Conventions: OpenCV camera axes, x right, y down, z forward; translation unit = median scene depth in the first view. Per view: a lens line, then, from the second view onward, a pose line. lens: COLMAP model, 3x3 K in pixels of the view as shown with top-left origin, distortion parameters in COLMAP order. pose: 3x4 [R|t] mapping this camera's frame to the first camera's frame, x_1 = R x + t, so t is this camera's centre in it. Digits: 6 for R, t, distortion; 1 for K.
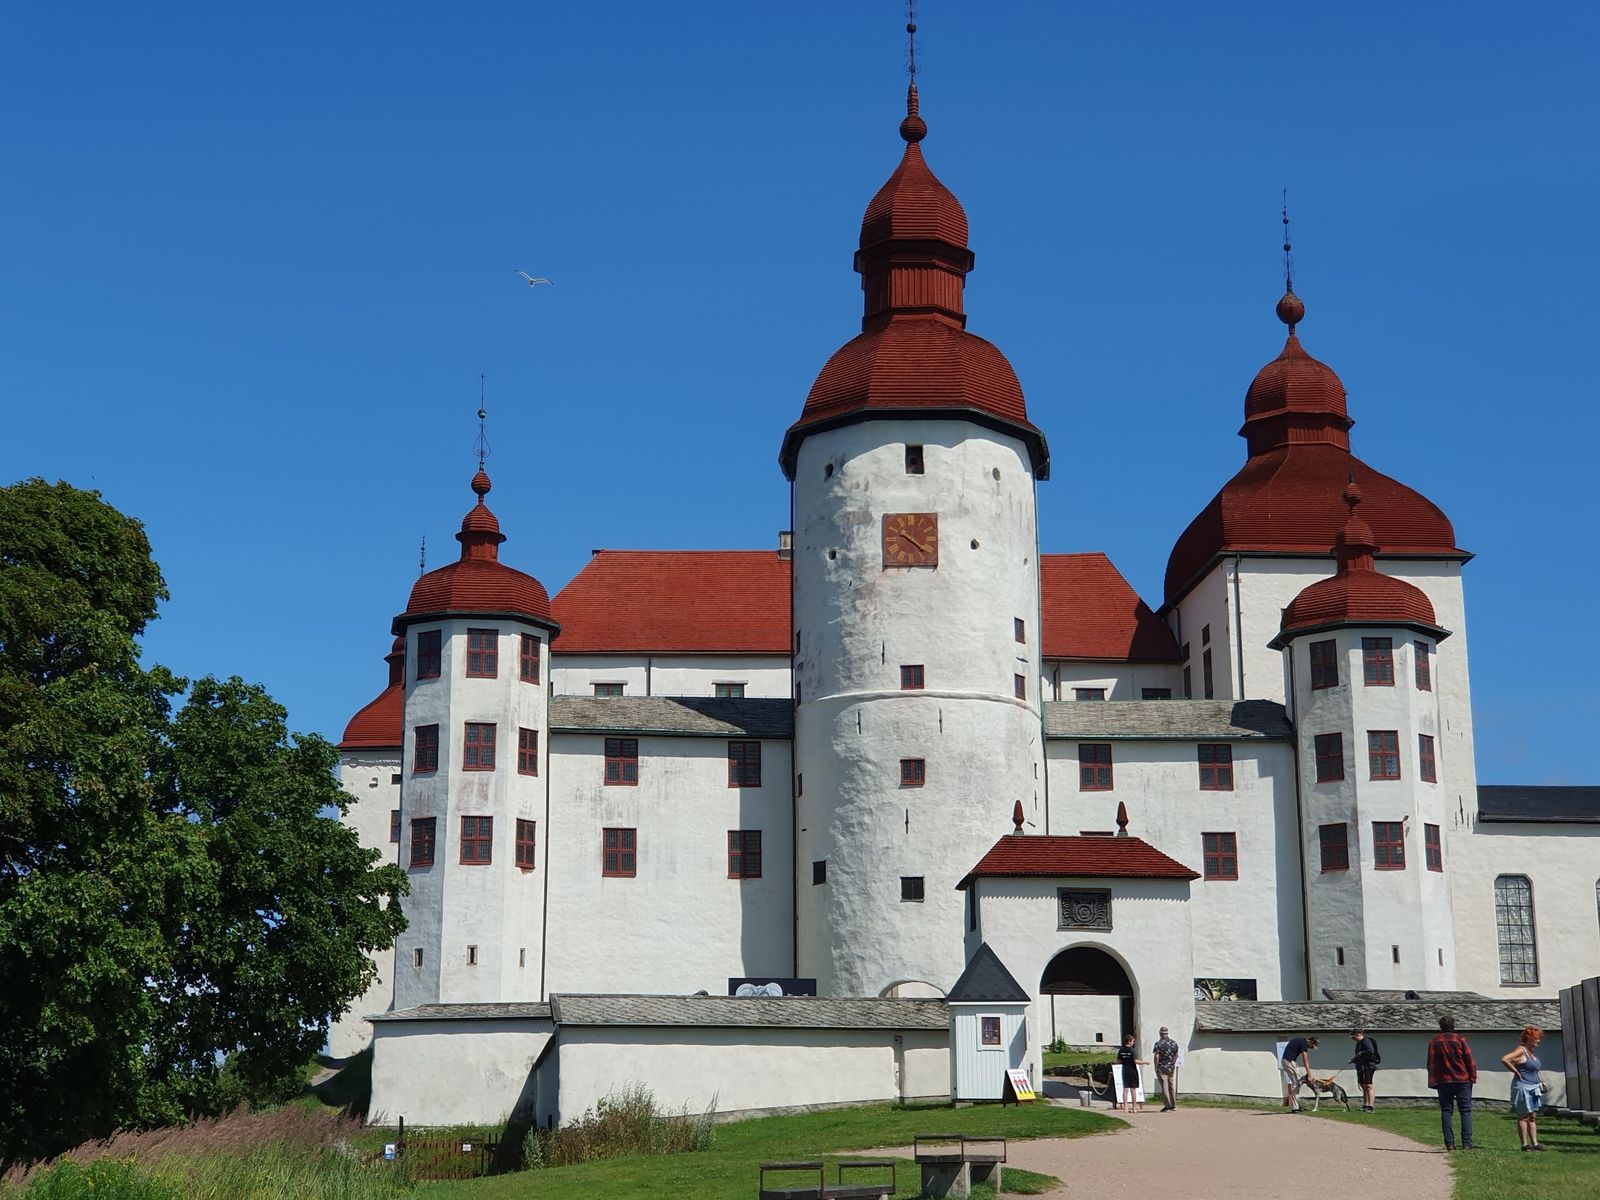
lens RADIAL K [[2413.0, 0, 800.0], [0, 2413.0, 600.0], [0, 0, 1]] dist [0.011683, -0.043316]
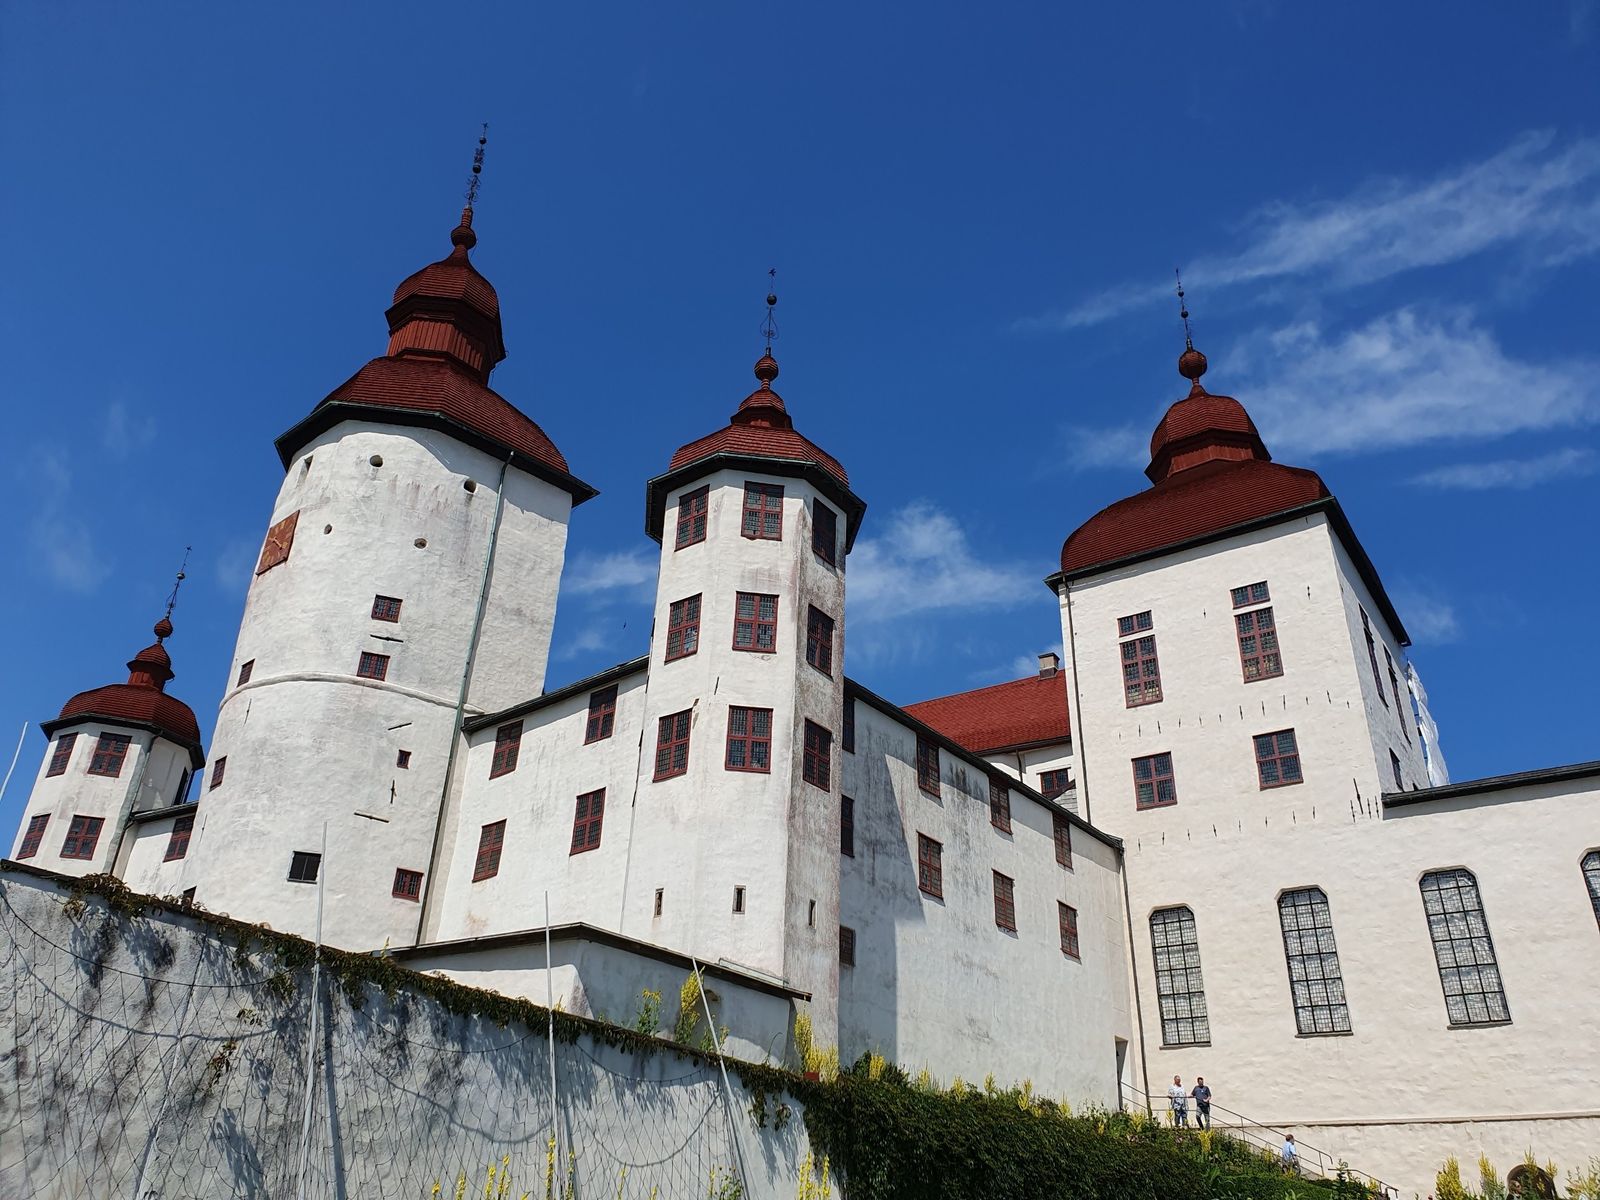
lens RADIAL K [[1303.9, 0, 800.0], [0, 1303.9, 600.0], [0, 0, 1]] dist [0.003303, 0.002217]
pose [[0.794918, -0.279990, -0.538248, 0.464961], [0.106886, 0.937900, -0.330028, 0.181902], [0.597227, 0.204814, 0.775481, 0.700706]]
